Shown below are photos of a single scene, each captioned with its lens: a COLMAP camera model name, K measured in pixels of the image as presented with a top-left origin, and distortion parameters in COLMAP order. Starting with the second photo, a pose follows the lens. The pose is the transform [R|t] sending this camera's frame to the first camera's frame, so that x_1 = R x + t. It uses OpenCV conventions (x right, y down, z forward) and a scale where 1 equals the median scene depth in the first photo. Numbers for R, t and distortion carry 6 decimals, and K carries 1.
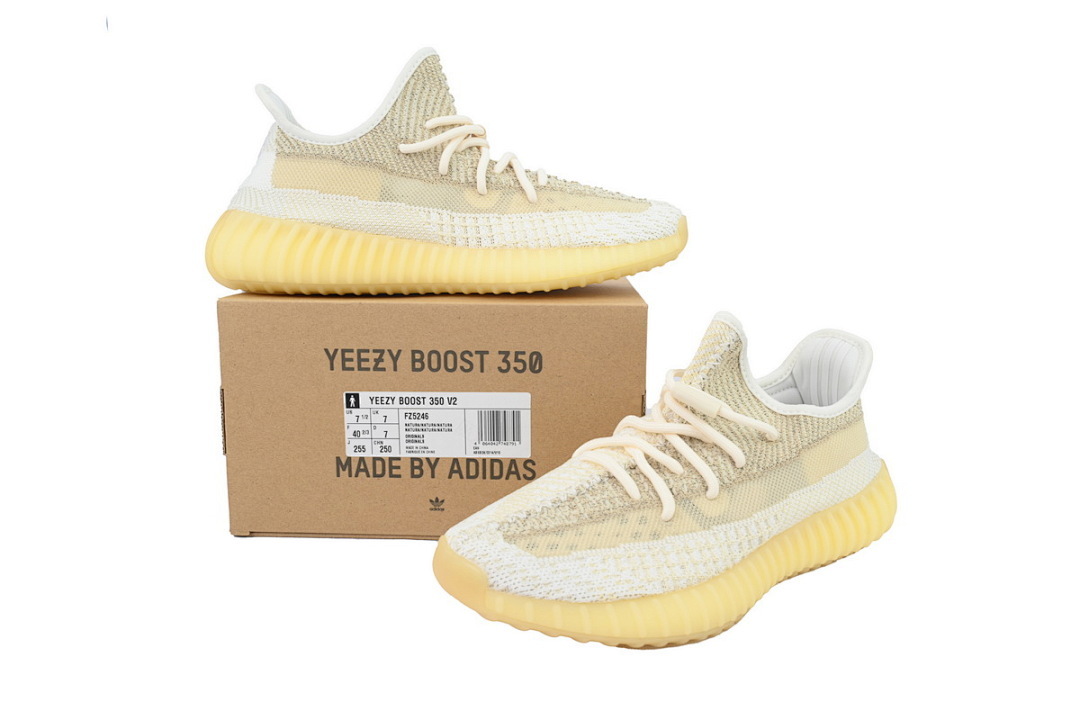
lens RADIAL K [[854.7, 0, 540.0], [0, 854.7, 360.0], [0, 0, 1]] dist [-0.001253, 0.000865]
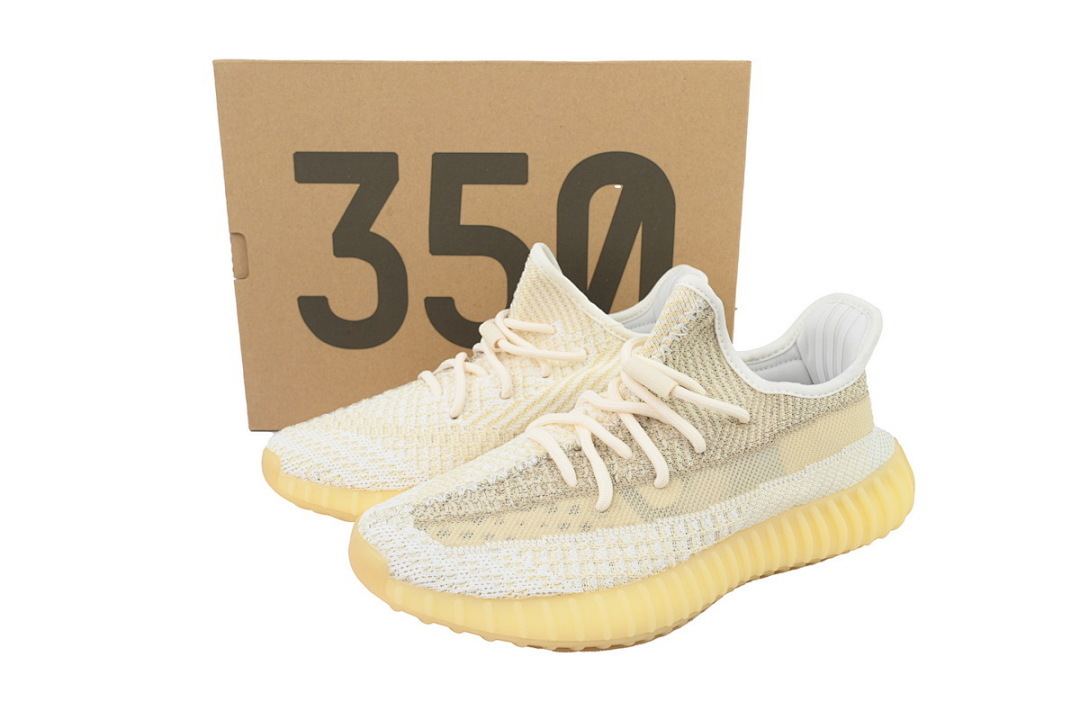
lens RADIAL K [[854.7, 0, 540.0], [0, 854.7, 360.0], [0, 0, 1]] dist [-0.001253, 0.000865]
pose [[0.984528, 0.015921, -0.174504, 0.231502], [-0.004868, 0.997965, 0.063585, -0.026643], [0.175161, -0.061752, 0.982601, 0.110874]]
